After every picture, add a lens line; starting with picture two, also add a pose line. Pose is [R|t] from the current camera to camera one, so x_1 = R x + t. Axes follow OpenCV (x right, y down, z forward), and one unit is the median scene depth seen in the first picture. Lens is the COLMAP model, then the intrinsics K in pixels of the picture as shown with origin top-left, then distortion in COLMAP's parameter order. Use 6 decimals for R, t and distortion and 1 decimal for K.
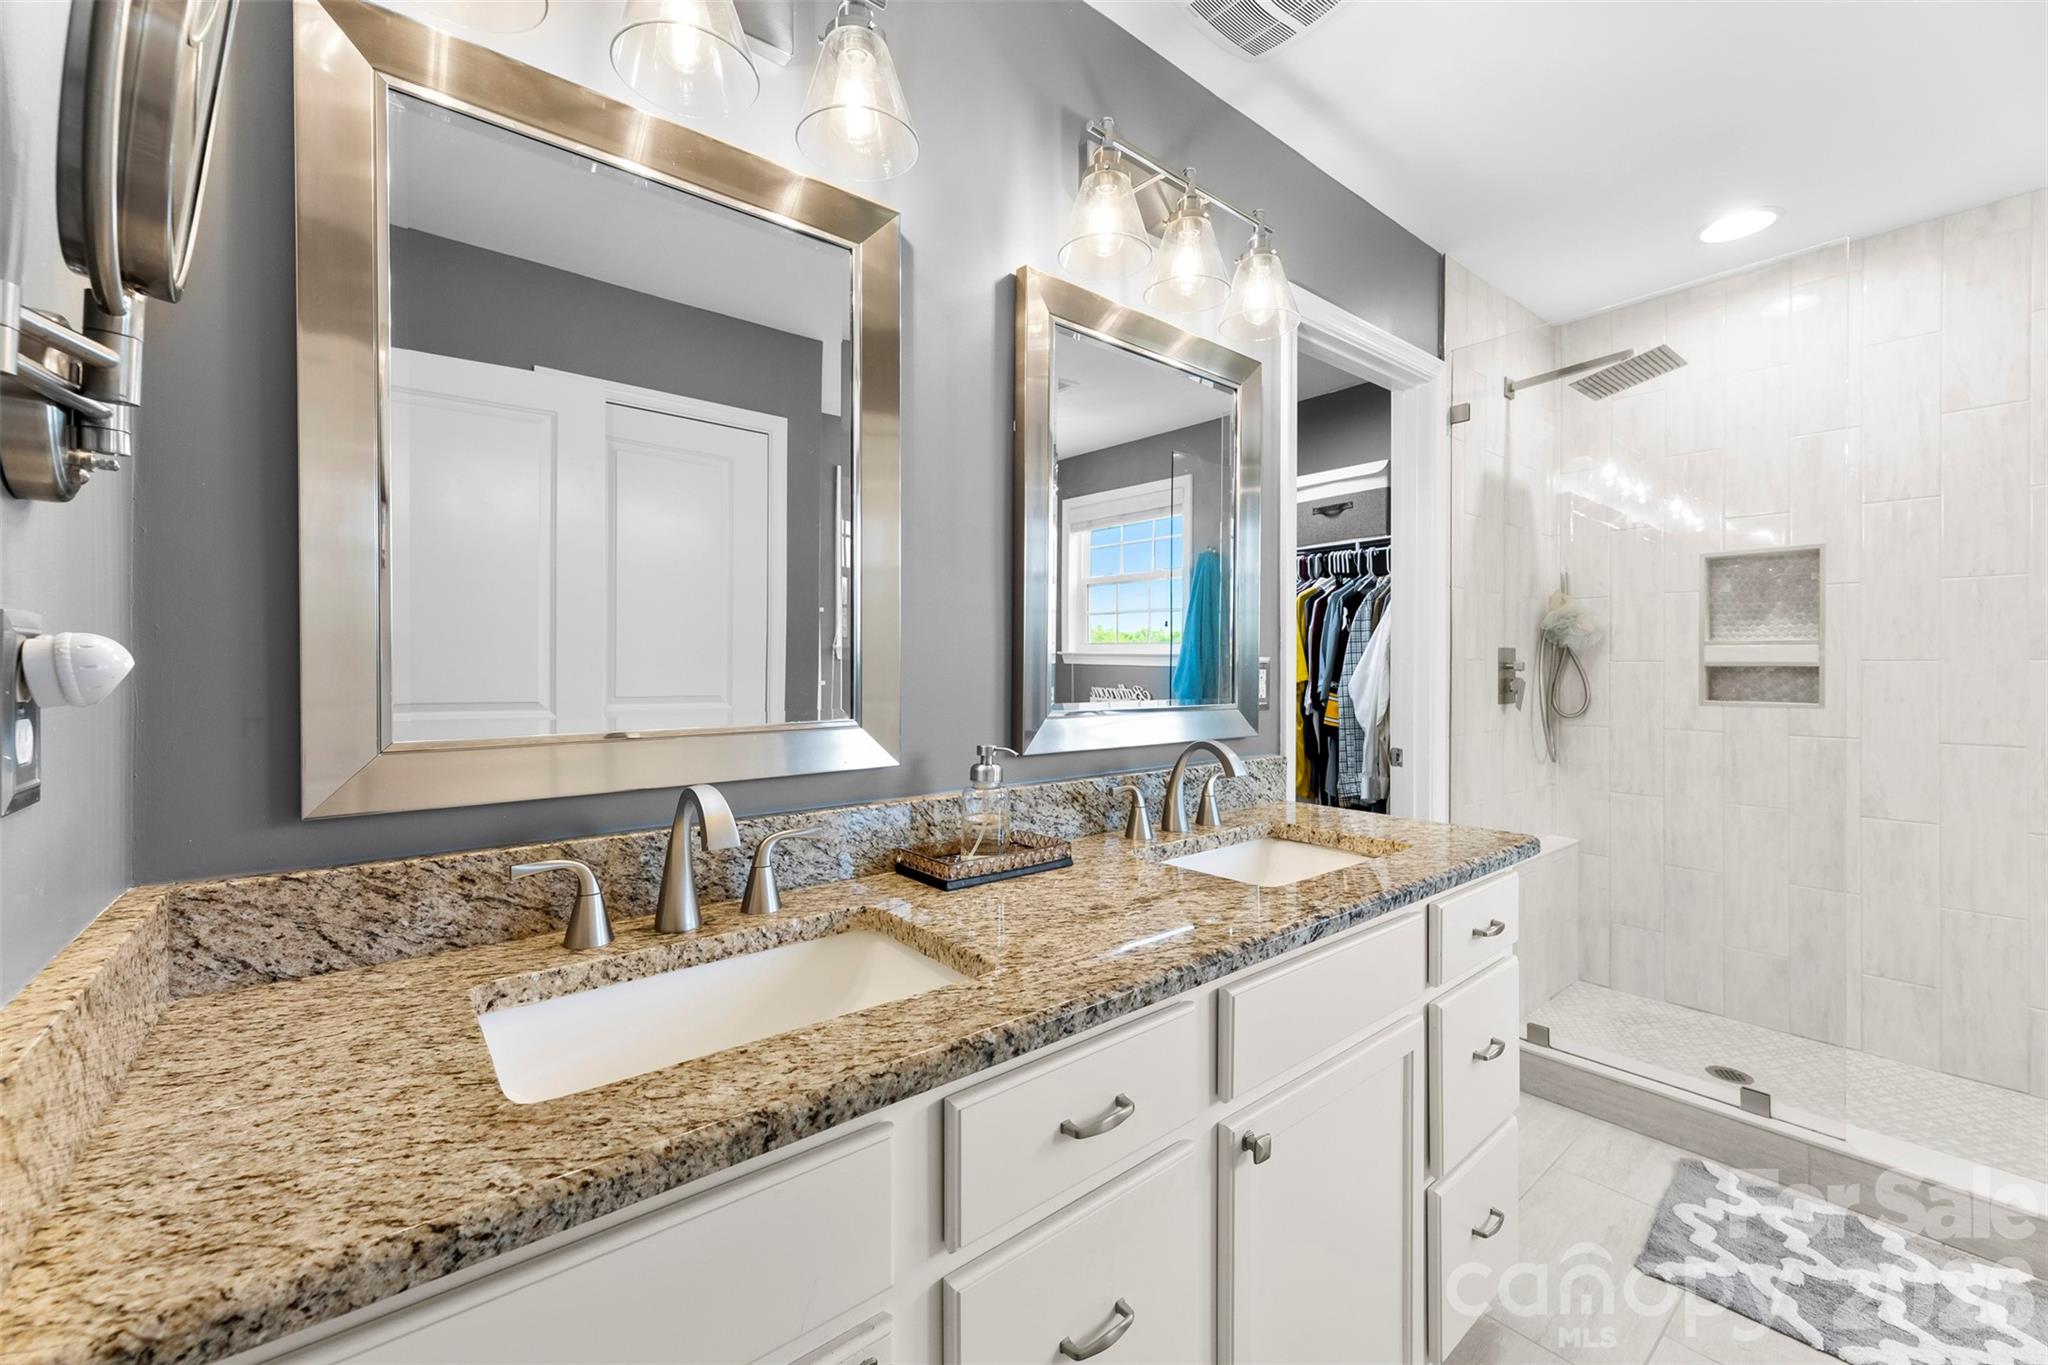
lens RADIAL K [[832.9, 0, 1012.6], [0, 832.9, 668.3], [0, 0, 1]] dist [0.003494, -0.000247]
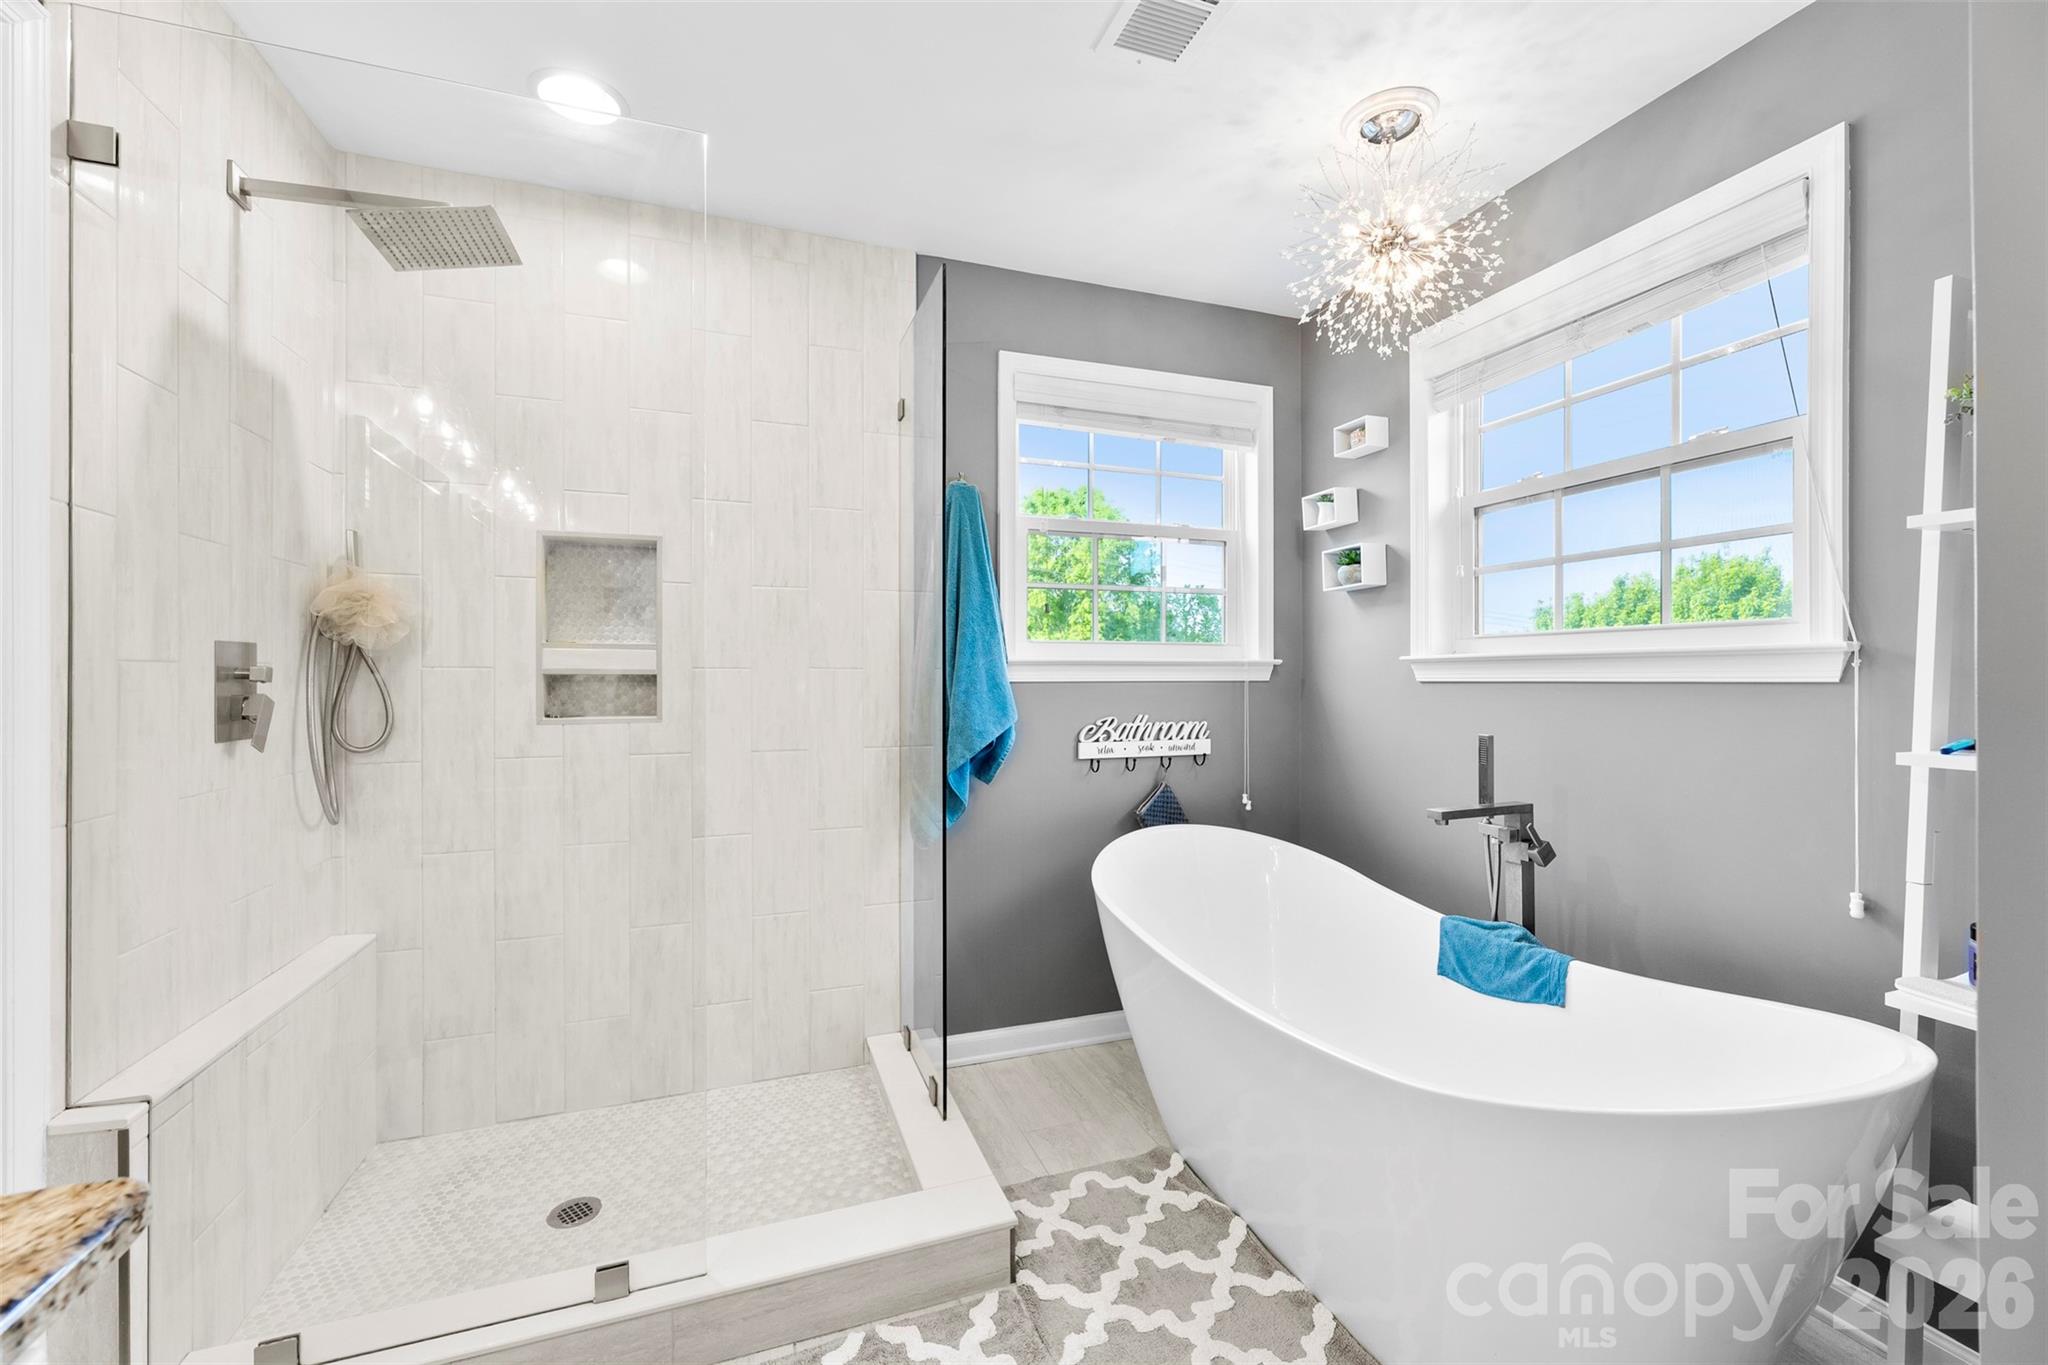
lens RADIAL K [[832.9, 0, 1015.2], [0, 832.9, 674.9], [0, 0, 1]] dist [0.003494, -0.000247]
pose [[0.345632, -0.001418, 0.938369, 0.240784], [0.003964, 0.999992, 0.000051, -0.000189], [-0.938362, 0.003702, 0.345635, 0.304111]]
